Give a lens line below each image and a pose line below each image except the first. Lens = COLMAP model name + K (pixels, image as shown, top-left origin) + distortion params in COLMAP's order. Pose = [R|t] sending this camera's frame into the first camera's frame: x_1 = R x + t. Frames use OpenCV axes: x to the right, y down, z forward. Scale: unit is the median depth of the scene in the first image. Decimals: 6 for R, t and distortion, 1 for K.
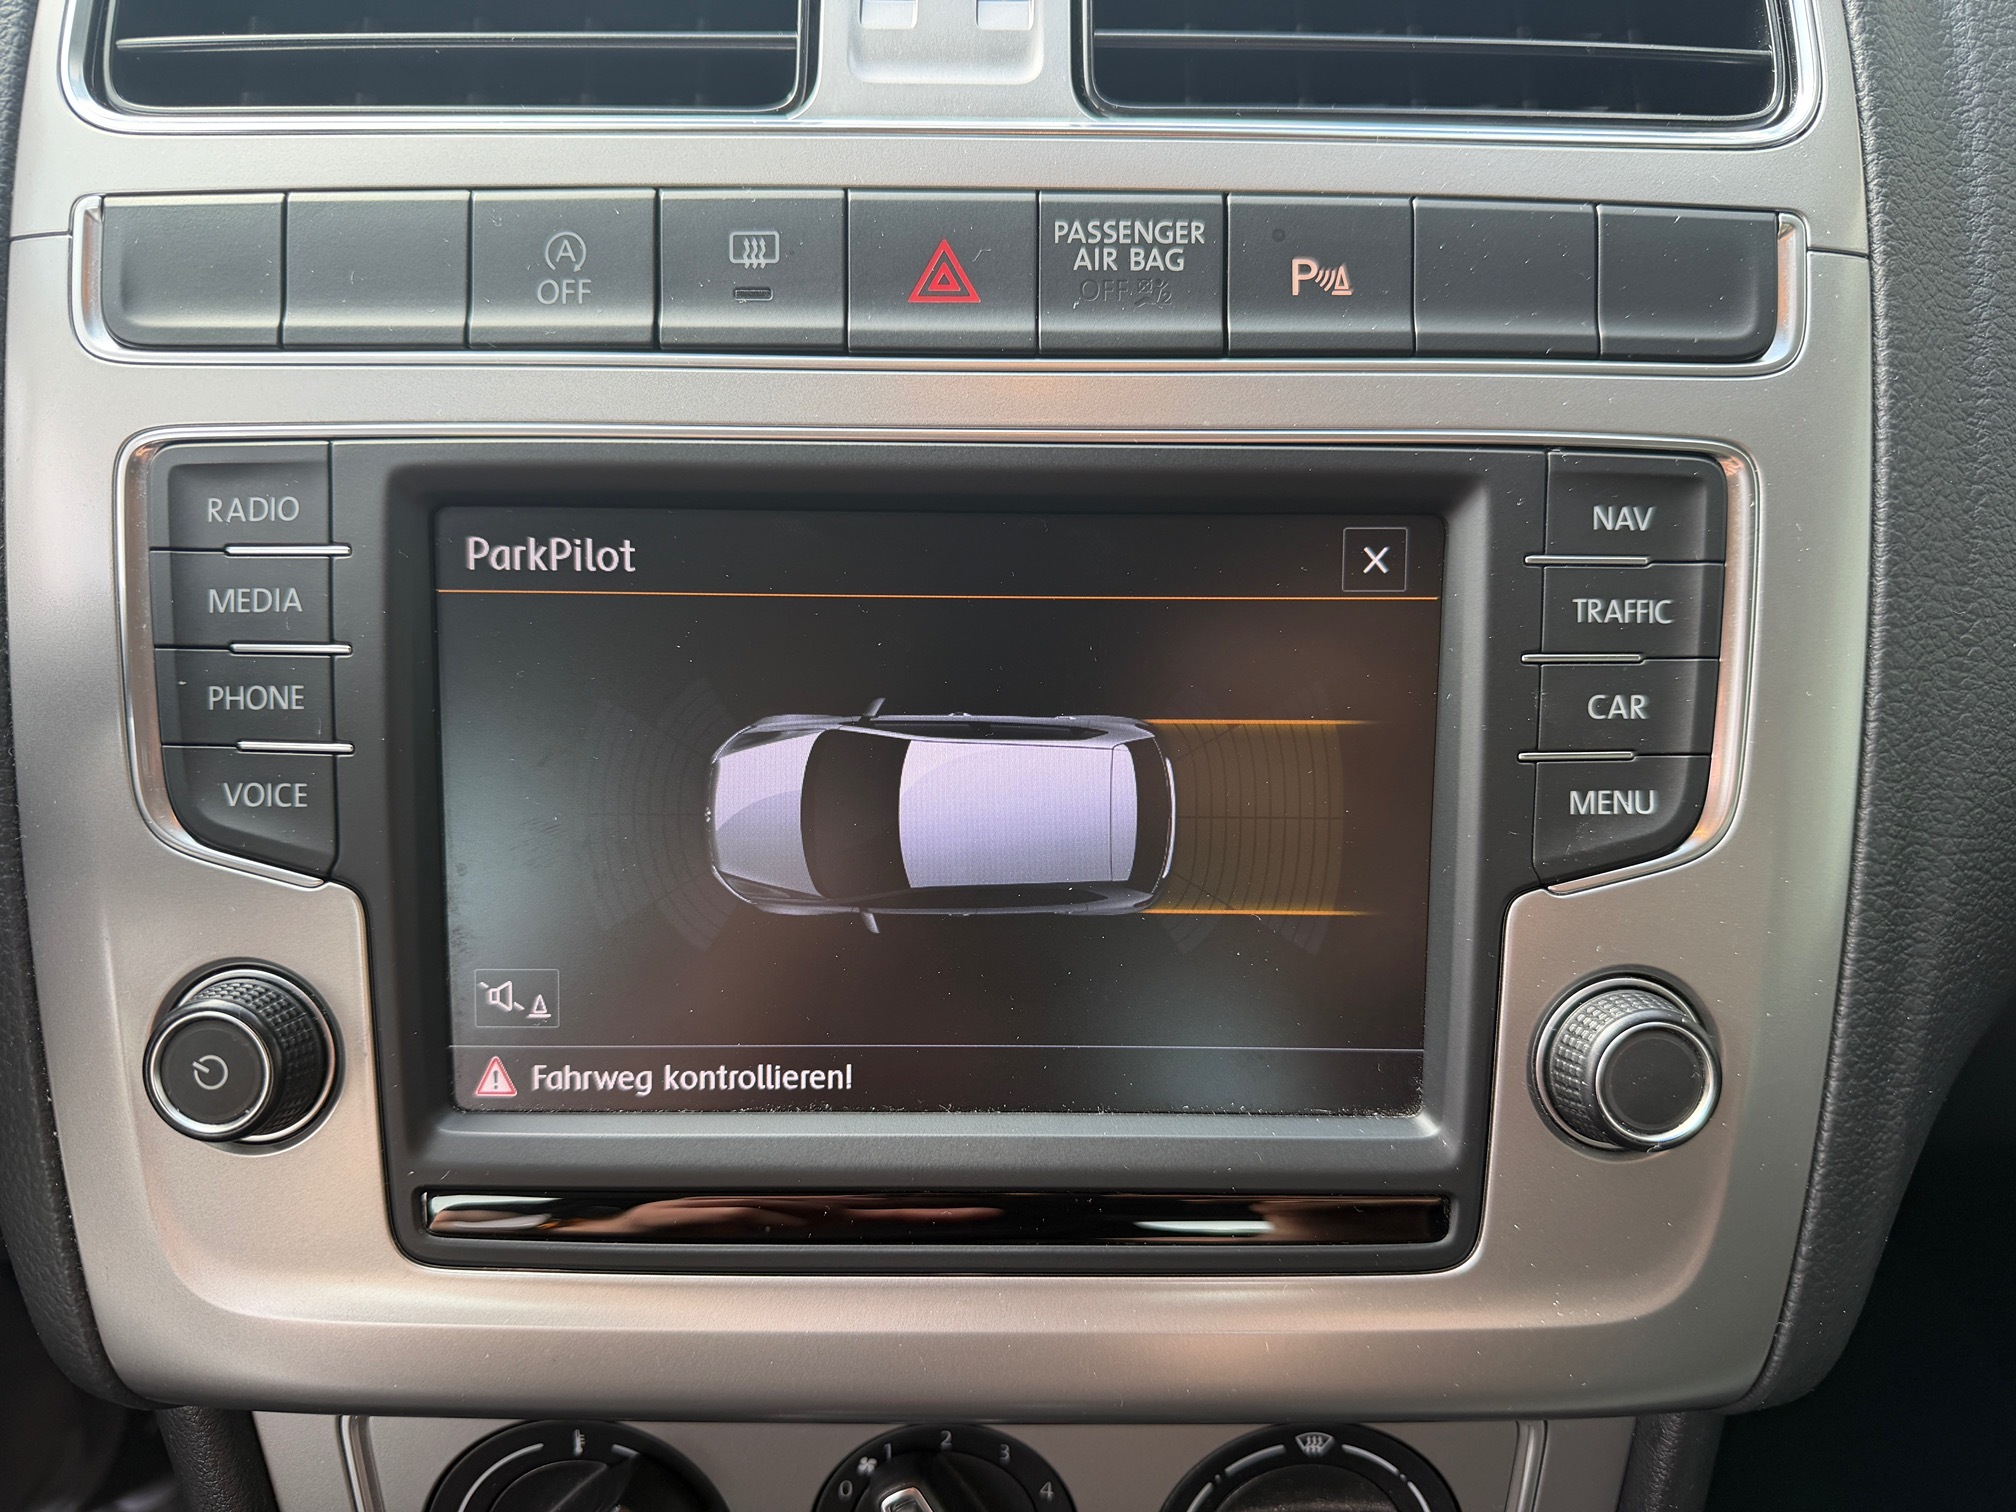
lens RADIAL K [[1438.5, 0, 991.4], [0, 1438.5, 816.1], [0, 0, 1]] dist [0.009697, -0.014263]
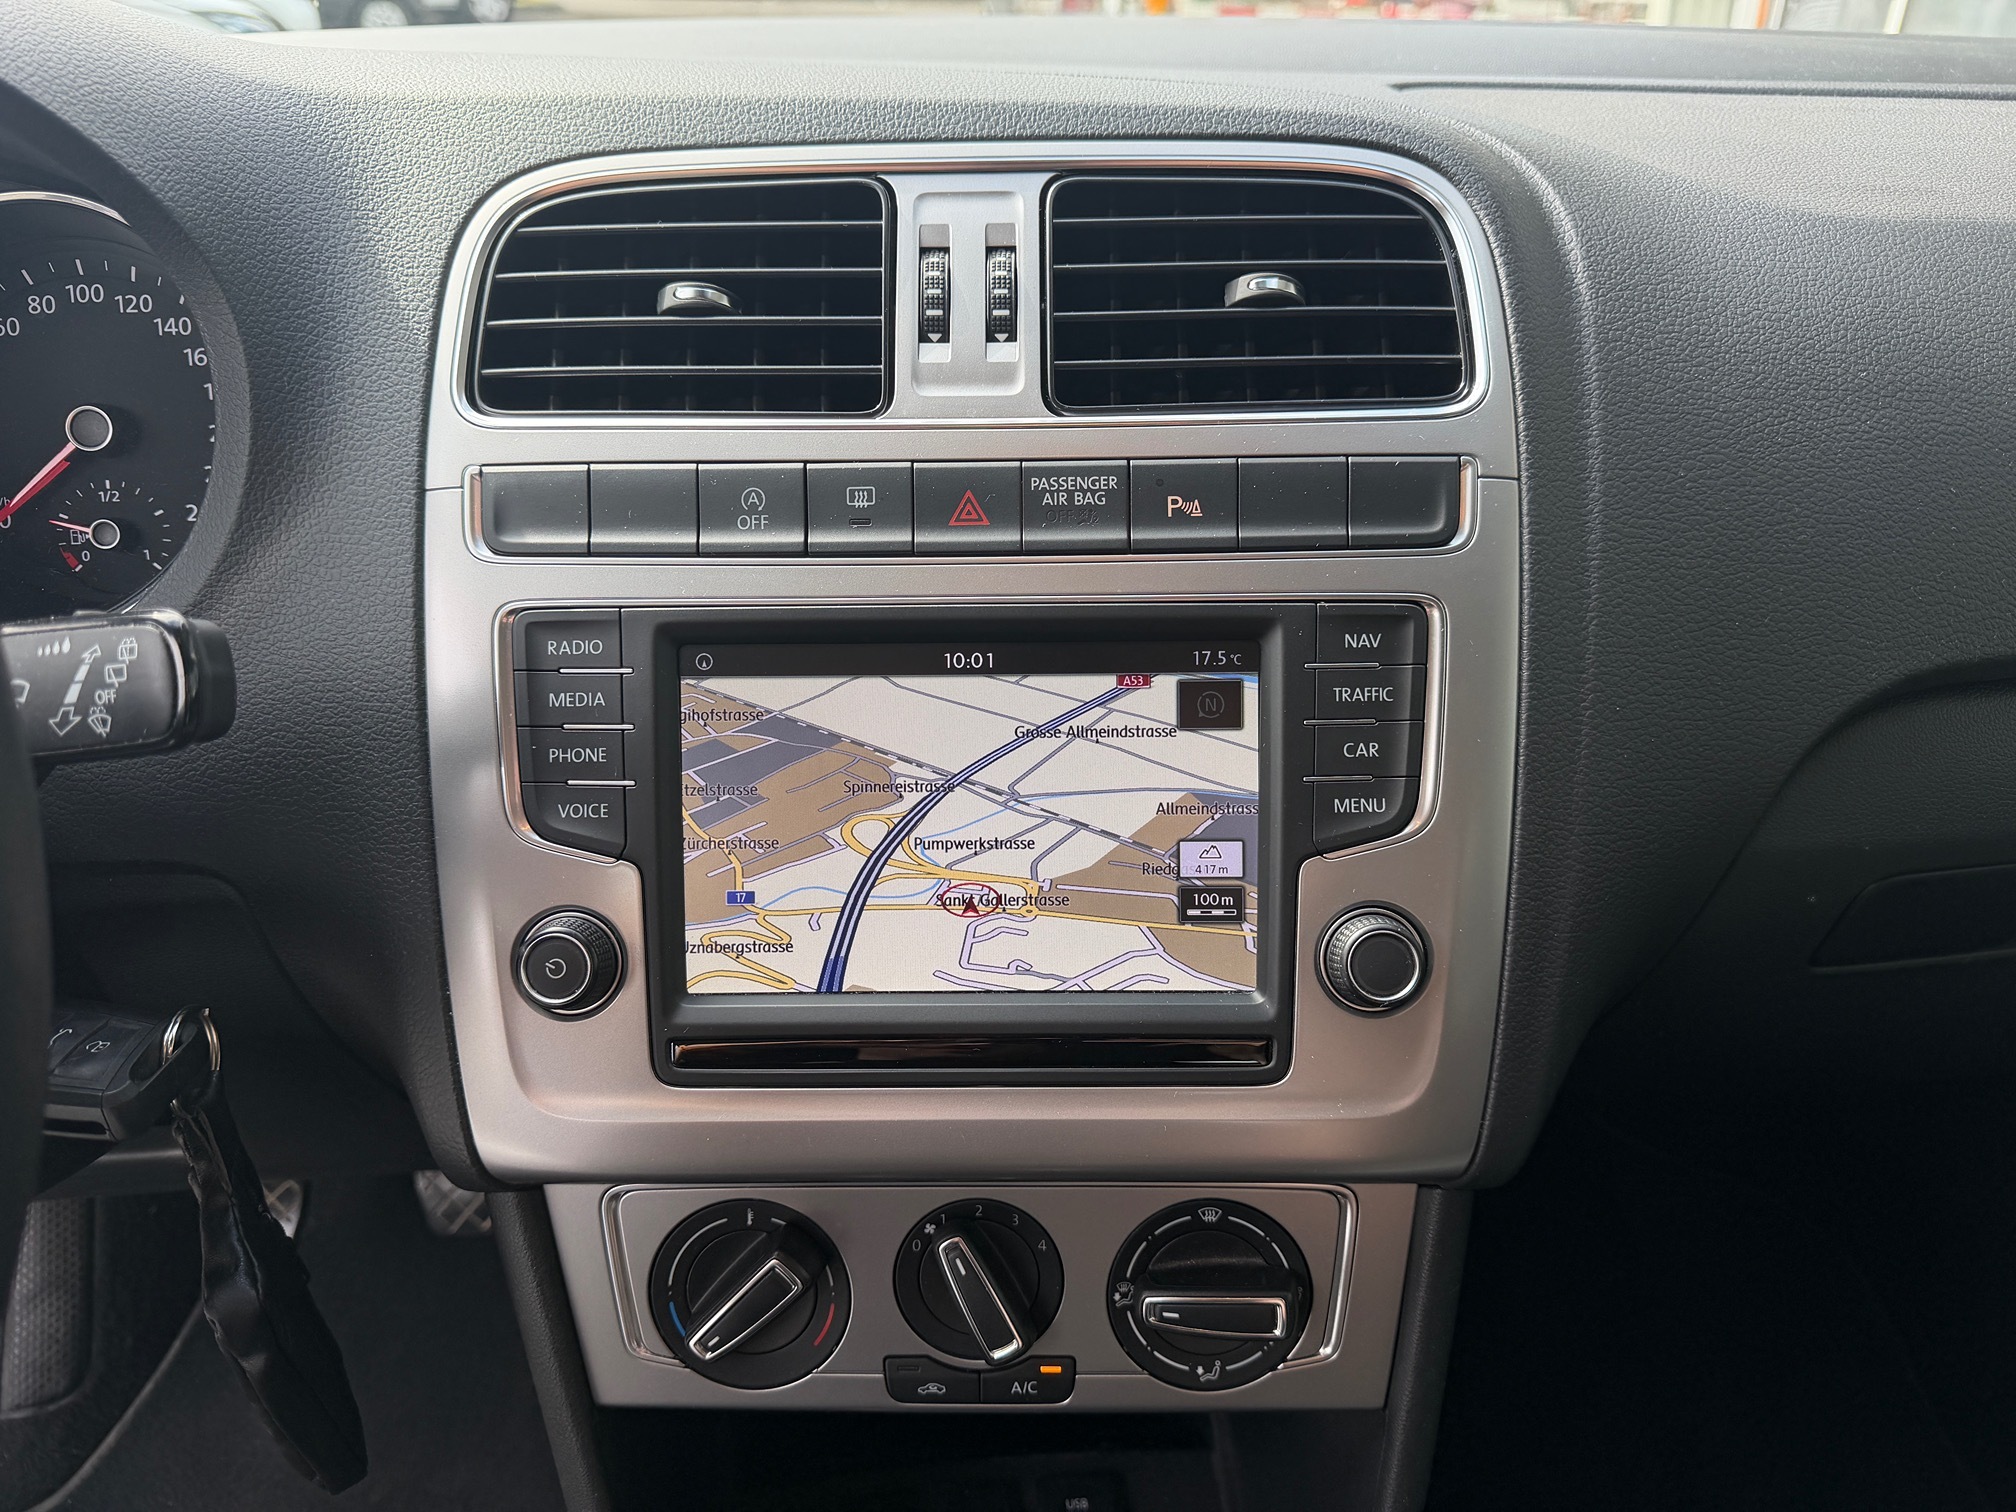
lens RADIAL K [[1438.5, 0, 994.0], [0, 1438.5, 840.9], [0, 0, 1]] dist [0.009697, -0.014263]
pose [[0.999768, -0.012554, -0.017491, 0.022813], [0.012300, 0.999818, -0.014550, 0.052217], [0.017671, 0.014332, 0.999741, -0.719362]]
